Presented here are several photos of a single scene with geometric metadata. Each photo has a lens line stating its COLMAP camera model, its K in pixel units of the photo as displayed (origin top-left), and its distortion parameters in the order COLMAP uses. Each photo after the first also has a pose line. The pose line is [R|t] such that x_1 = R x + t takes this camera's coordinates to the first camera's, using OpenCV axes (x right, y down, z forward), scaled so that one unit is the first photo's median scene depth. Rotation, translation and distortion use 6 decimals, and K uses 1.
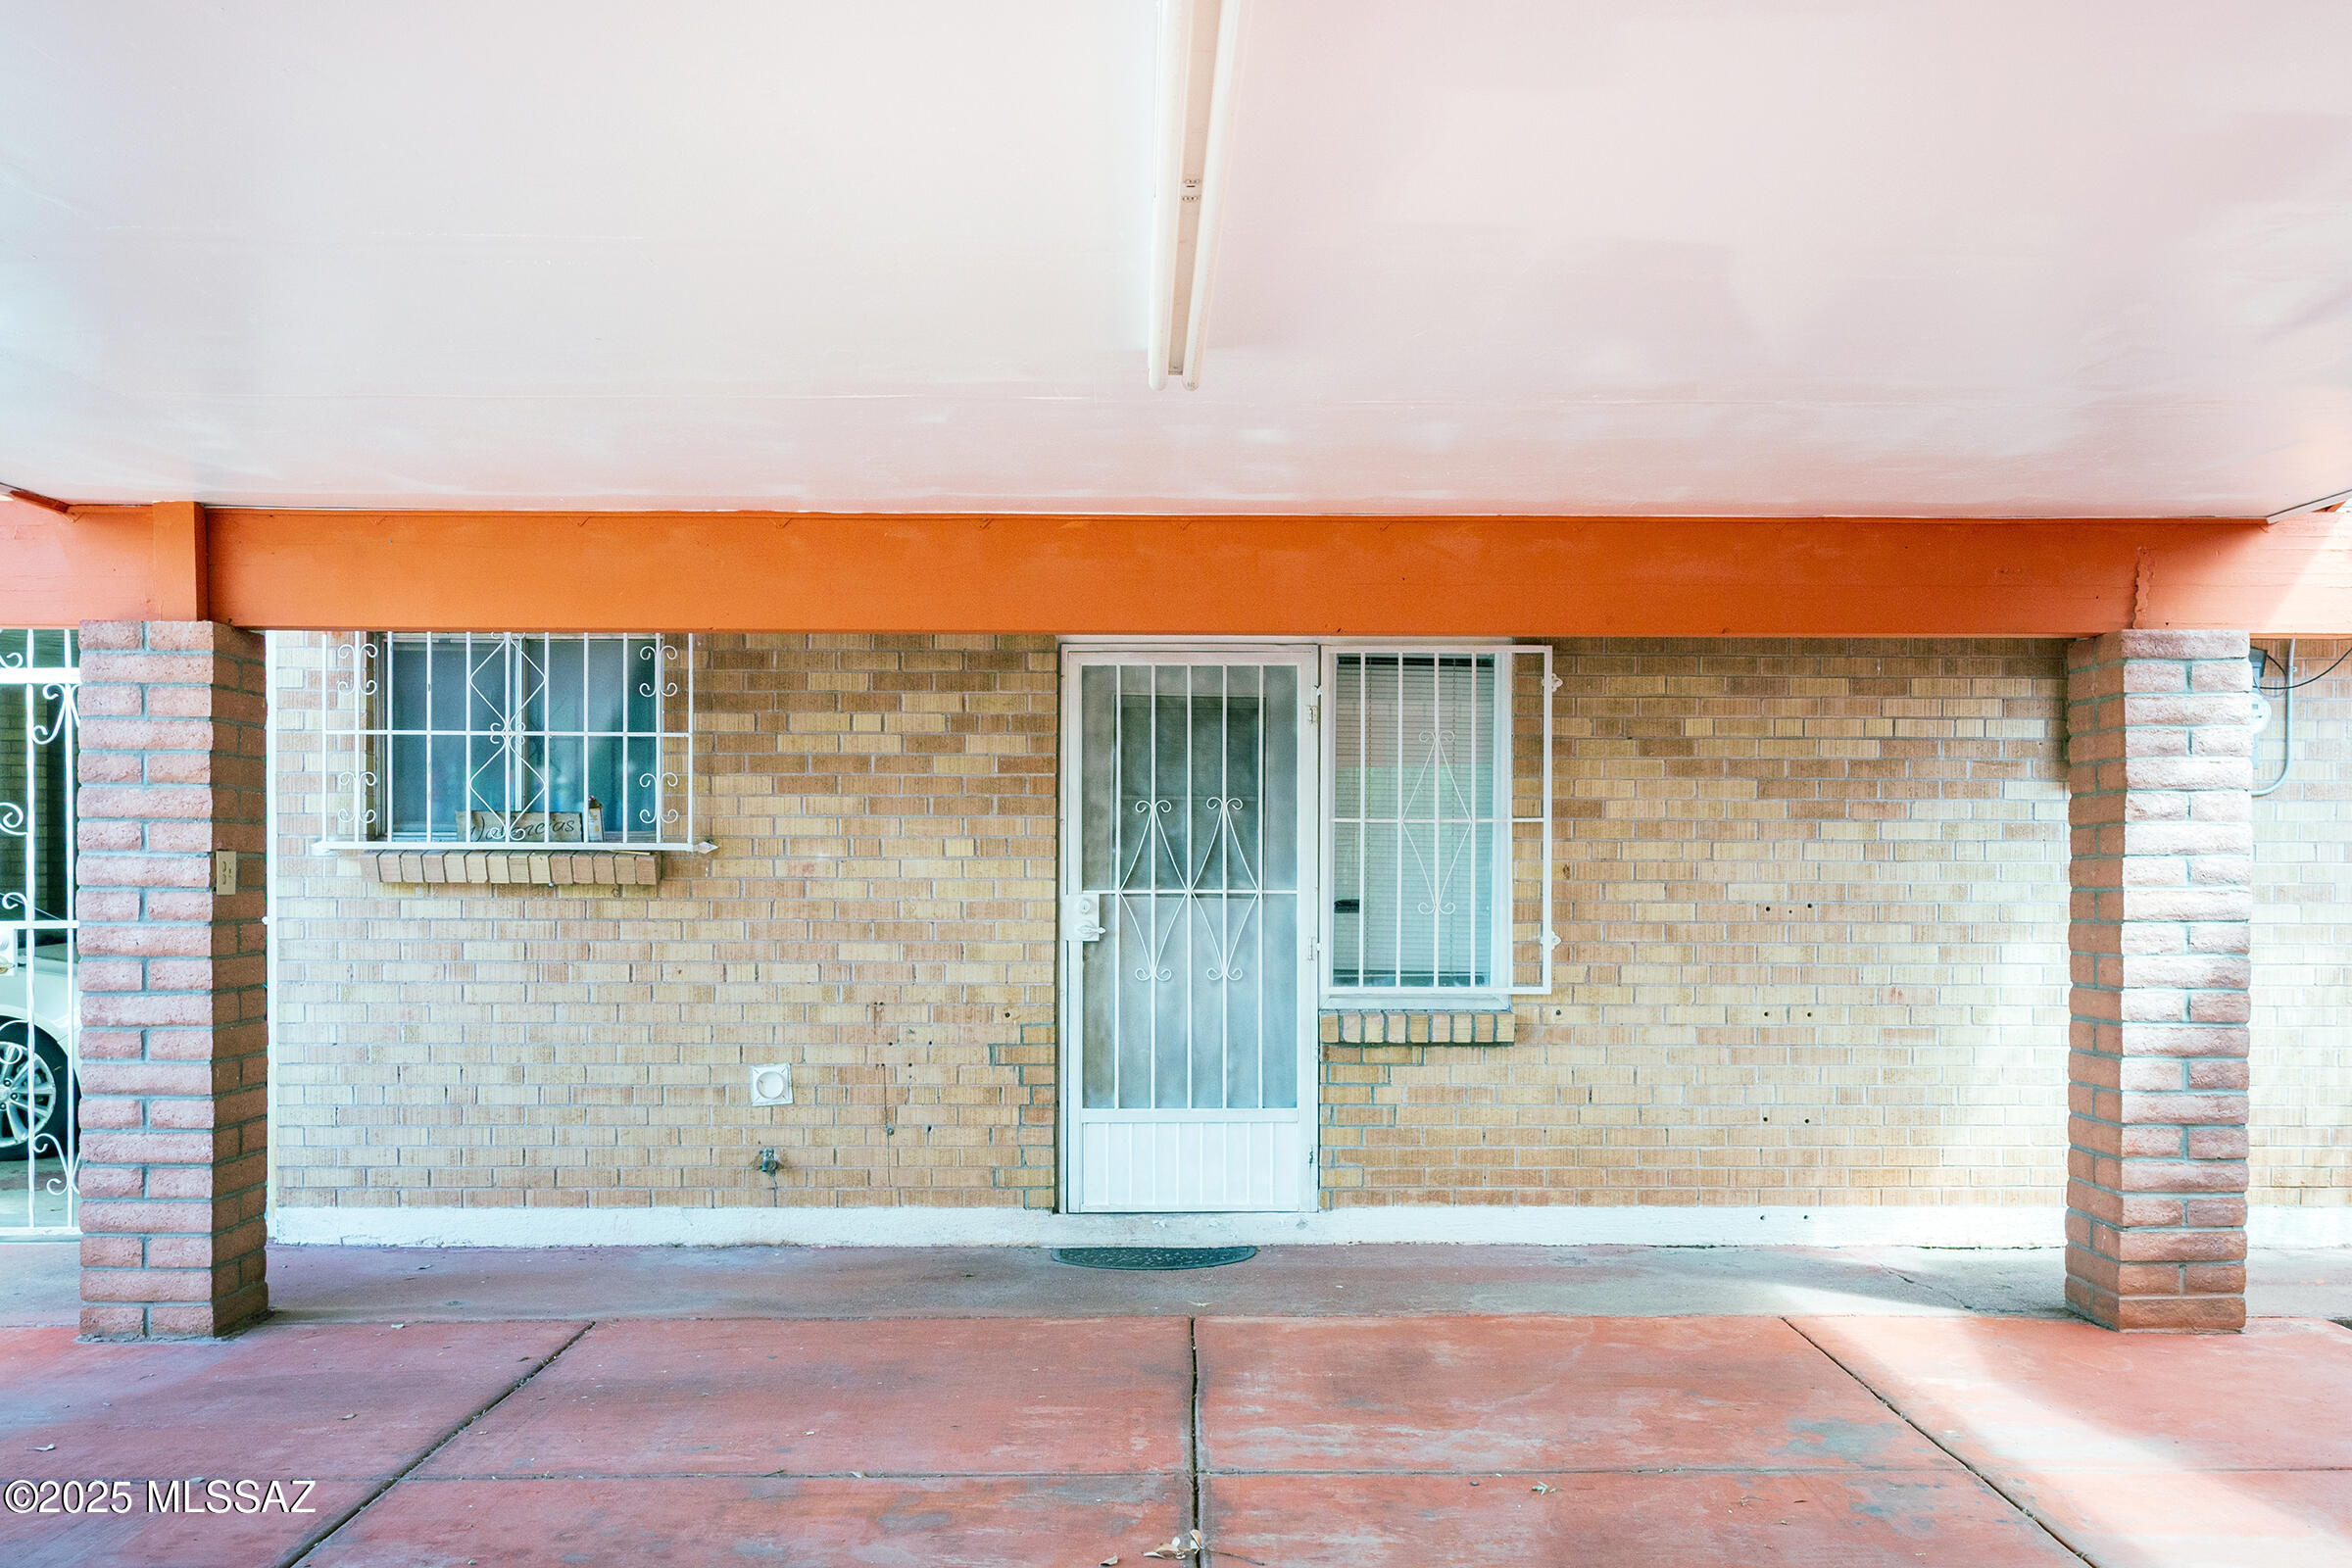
lens RADIAL K [[2151.1, 0, 1178.8], [0, 2151.1, 867.2], [0, 0, 1]] dist [-0.003839, 0.001090]
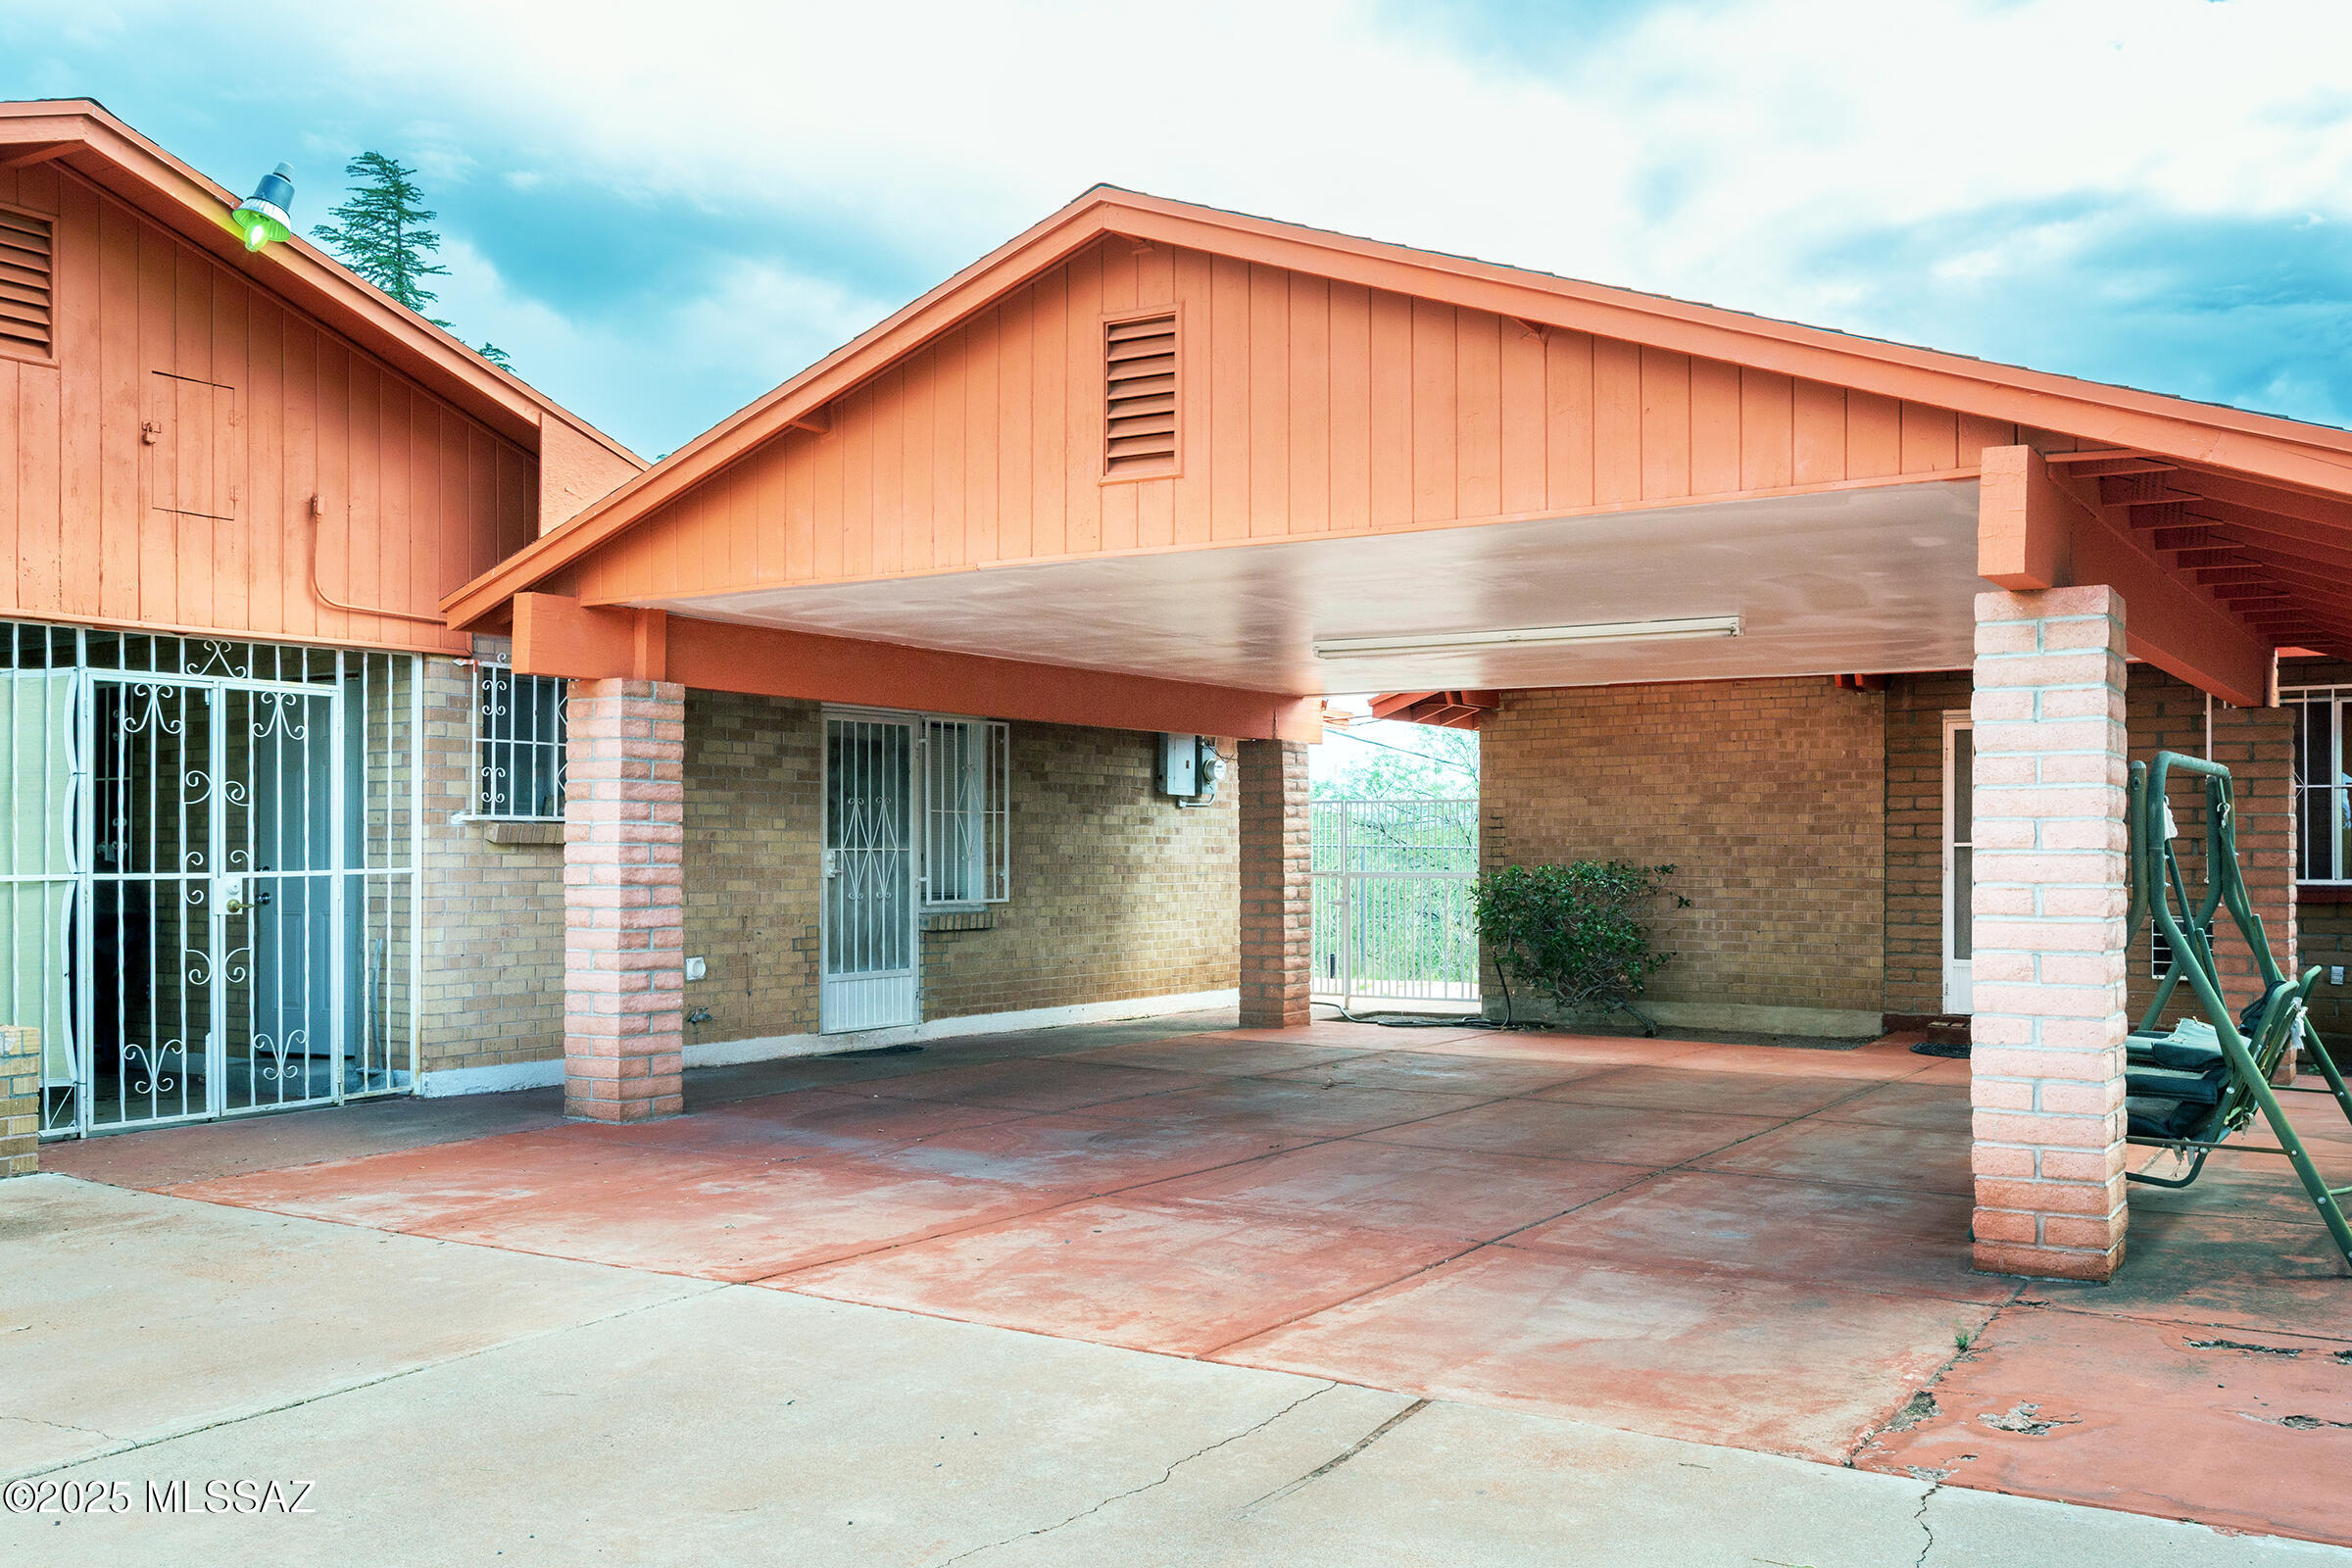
lens RADIAL K [[2090.7, 0, 1176.0], [0, 2090.7, 784.0], [0, 0, 1]] dist [-0.000118, -0.001714]
pose [[0.561718, 0.025739, 0.826928, -1.293863], [0.001676, 0.999478, -0.032248, 0.013519], [-0.827327, 0.019500, 0.561382, -0.186008]]
